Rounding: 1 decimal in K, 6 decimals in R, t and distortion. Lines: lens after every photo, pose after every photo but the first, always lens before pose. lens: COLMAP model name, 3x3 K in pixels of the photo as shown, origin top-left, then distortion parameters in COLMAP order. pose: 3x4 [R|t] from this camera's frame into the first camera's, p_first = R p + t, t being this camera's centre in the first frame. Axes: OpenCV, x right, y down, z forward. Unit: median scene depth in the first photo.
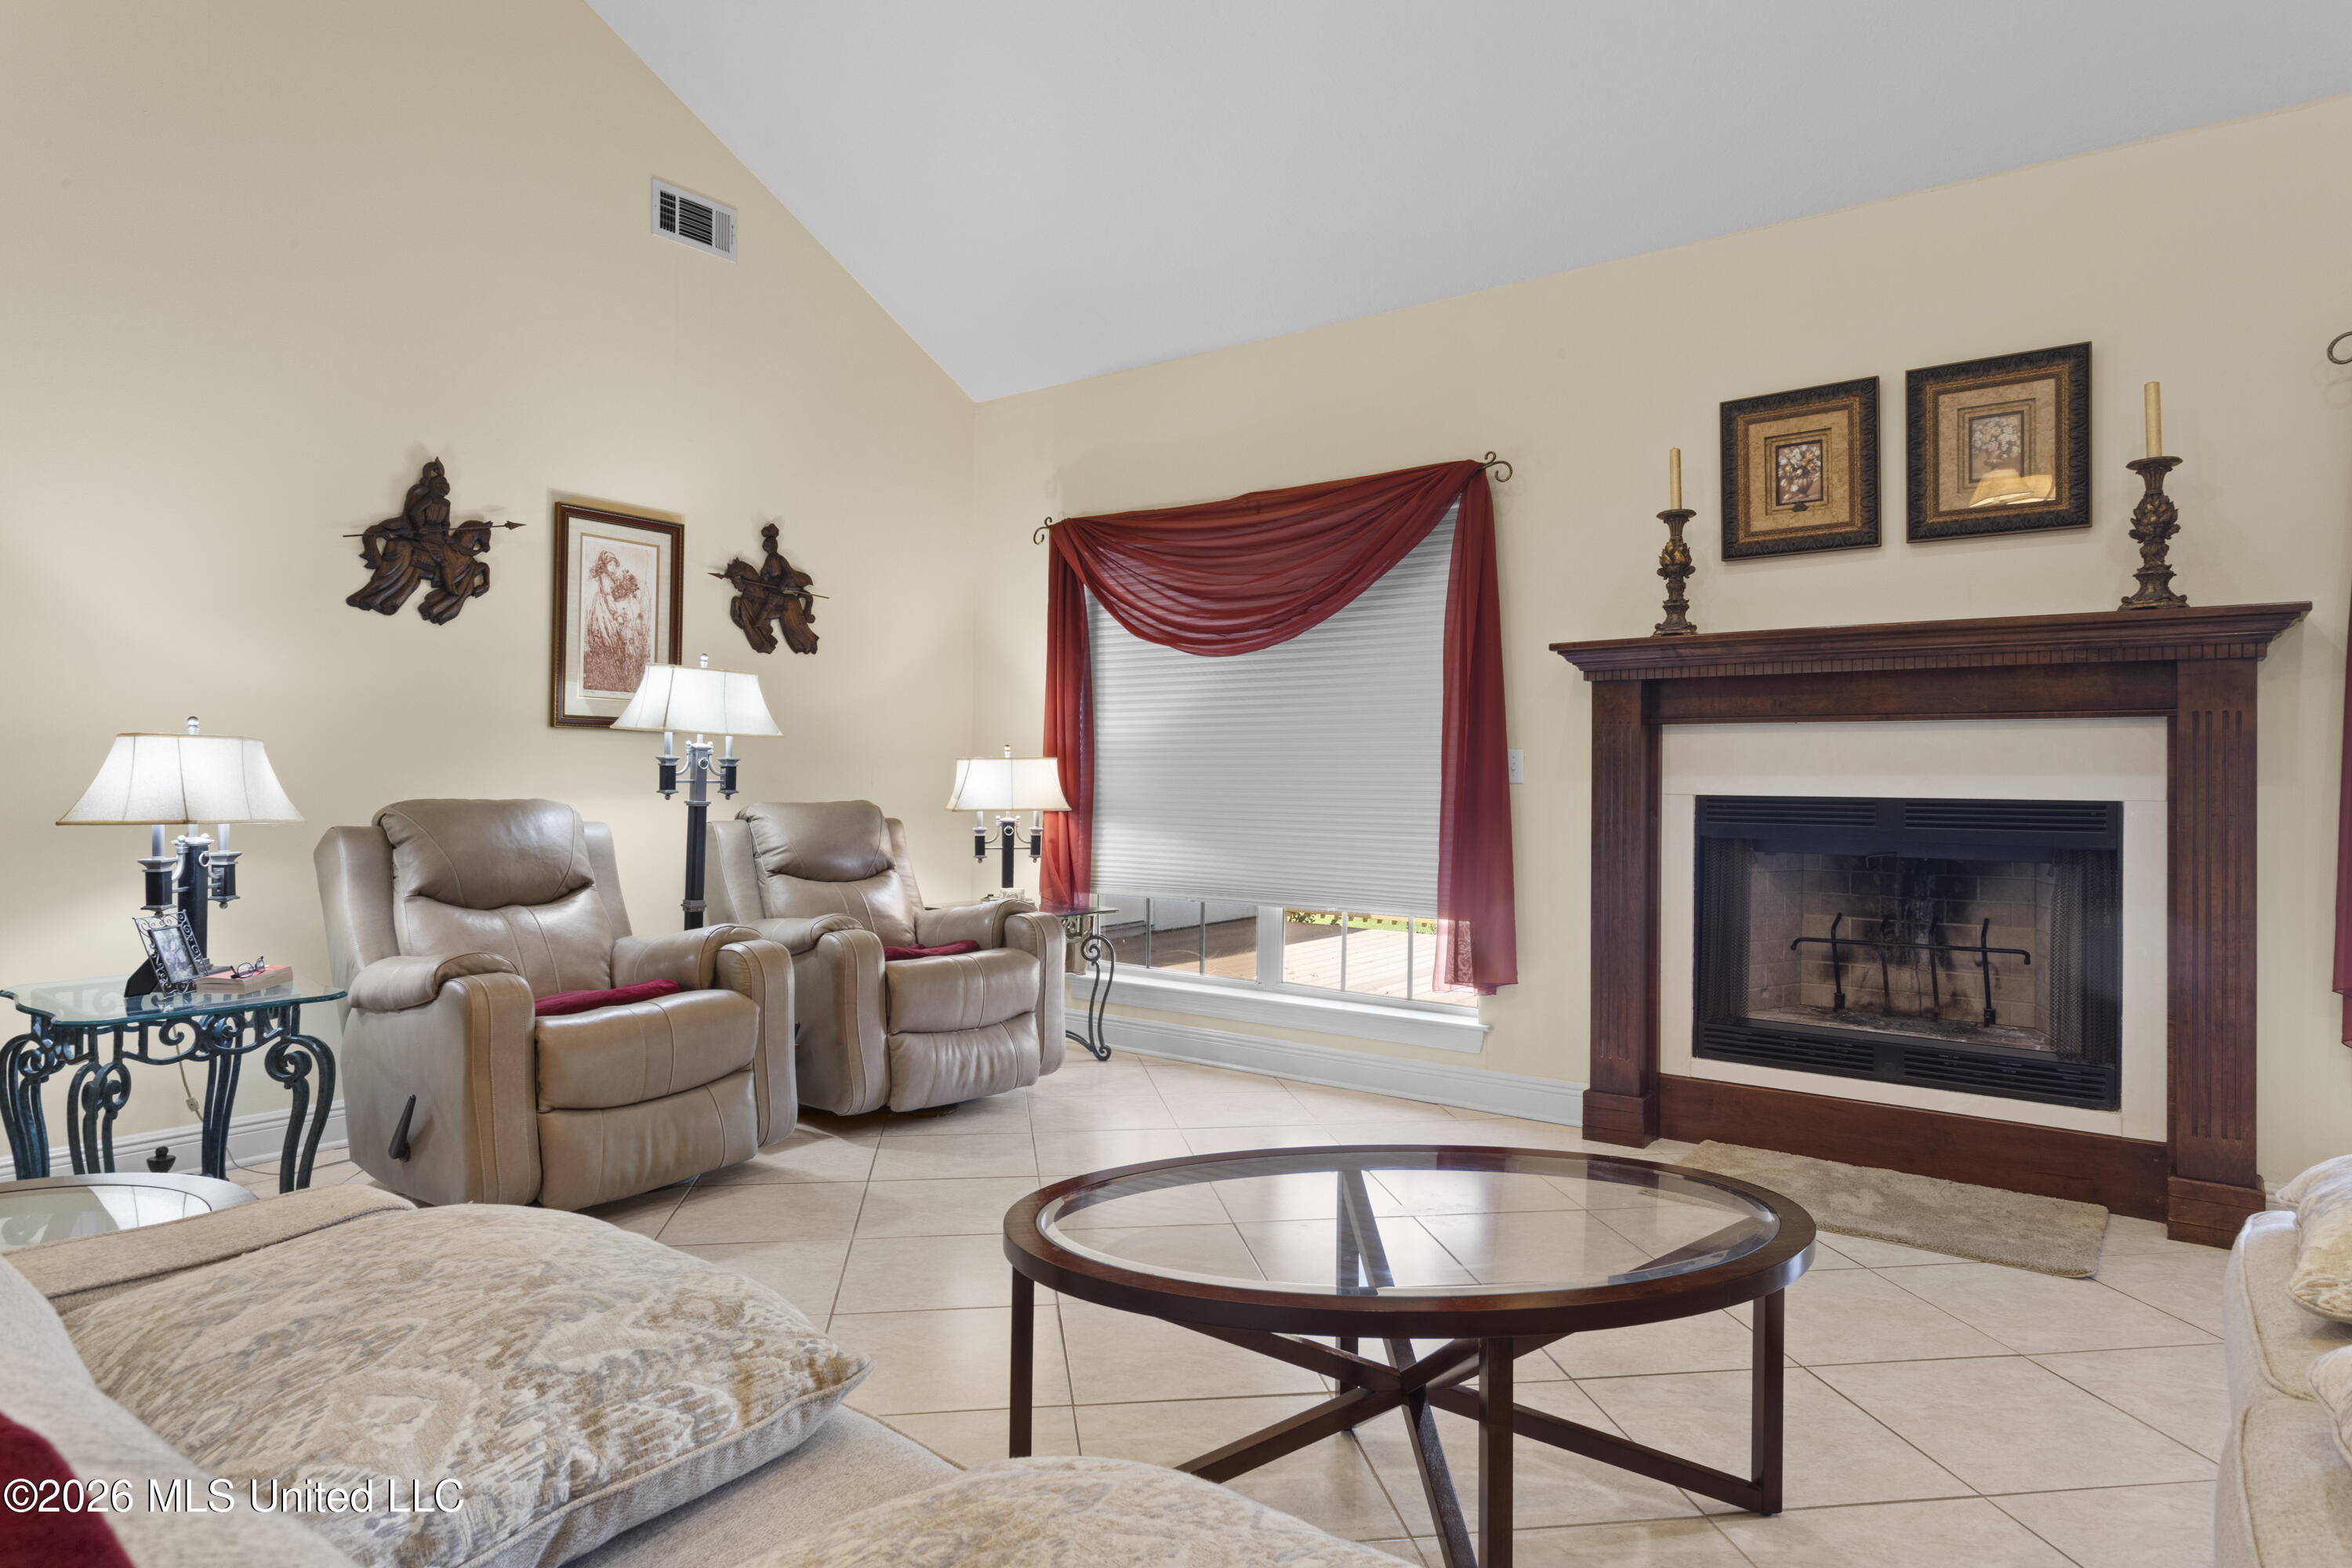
lens RADIAL K [[1267.8, 0, 1179.9], [0, 1267.8, 780.6], [0, 0, 1]] dist [-0.001362, -0.000733]
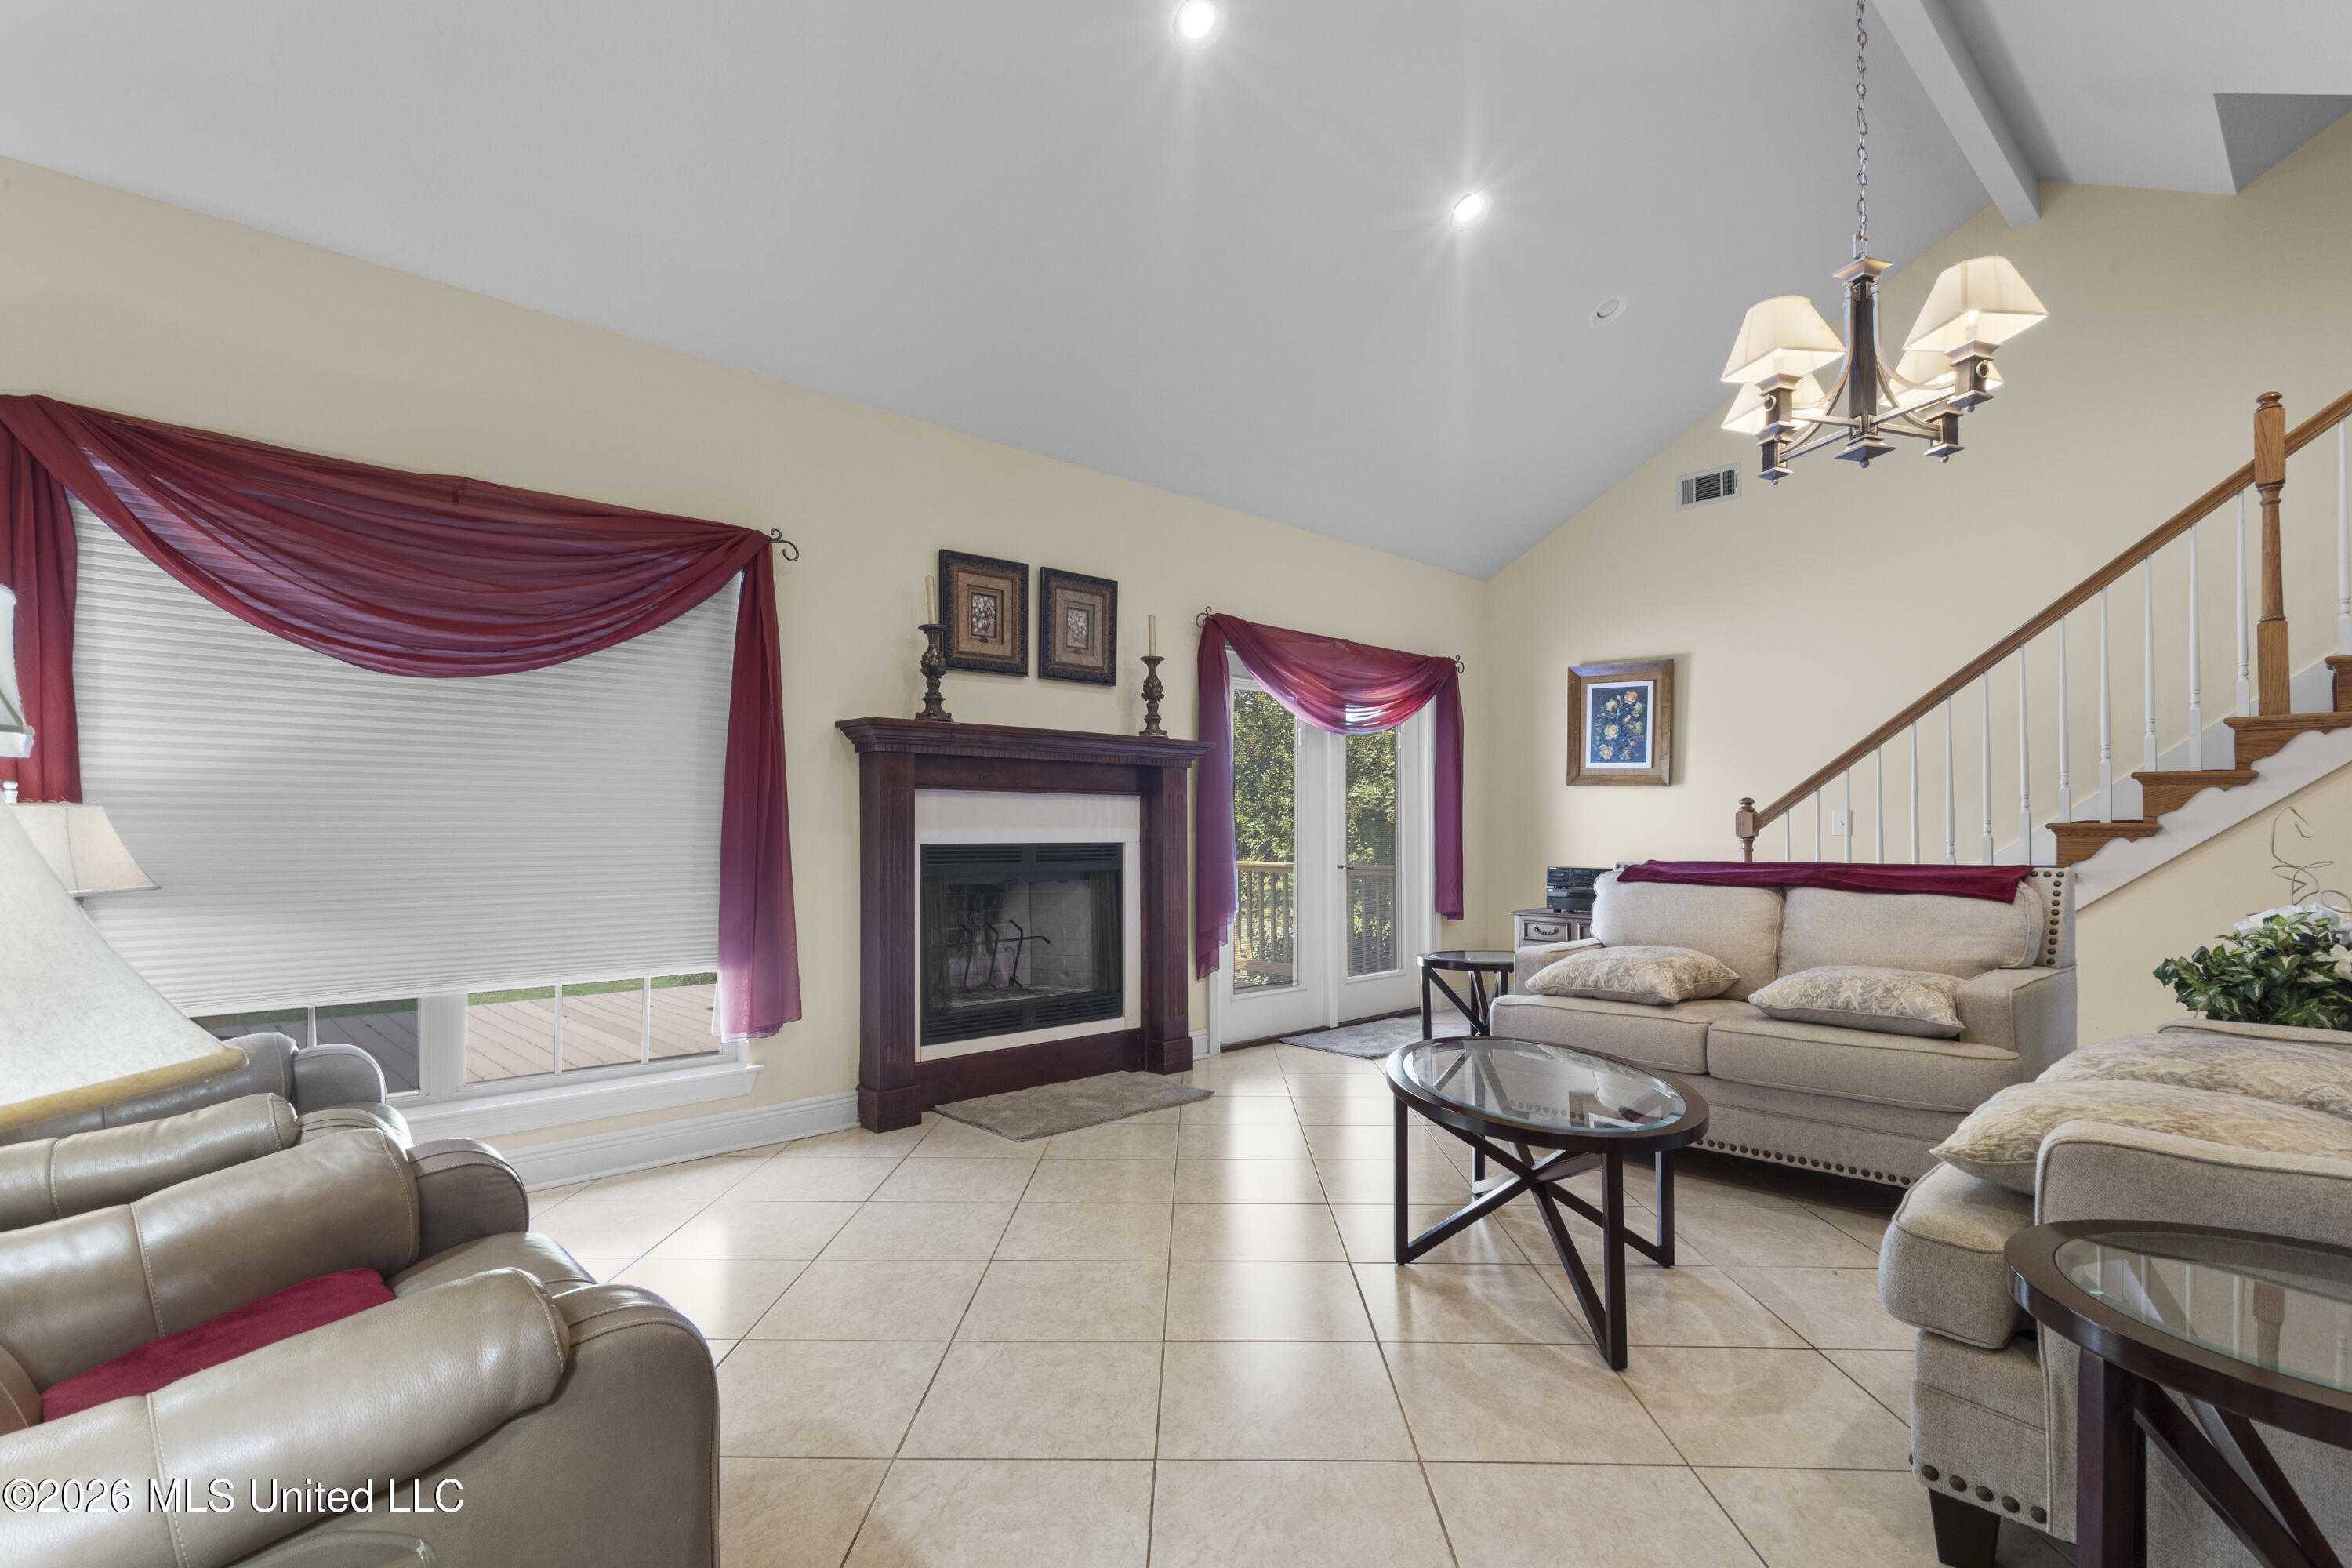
lens RADIAL K [[1134.9, 0, 1172.0], [0, 1134.9, 808.7], [0, 0, 1]] dist [0.002252, 0.000361]
pose [[0.185967, 0.007972, 0.982524, -0.732486], [0.004161, 0.999952, -0.008901, -0.014418], [-0.982547, 0.005744, 0.185925, 0.568447]]
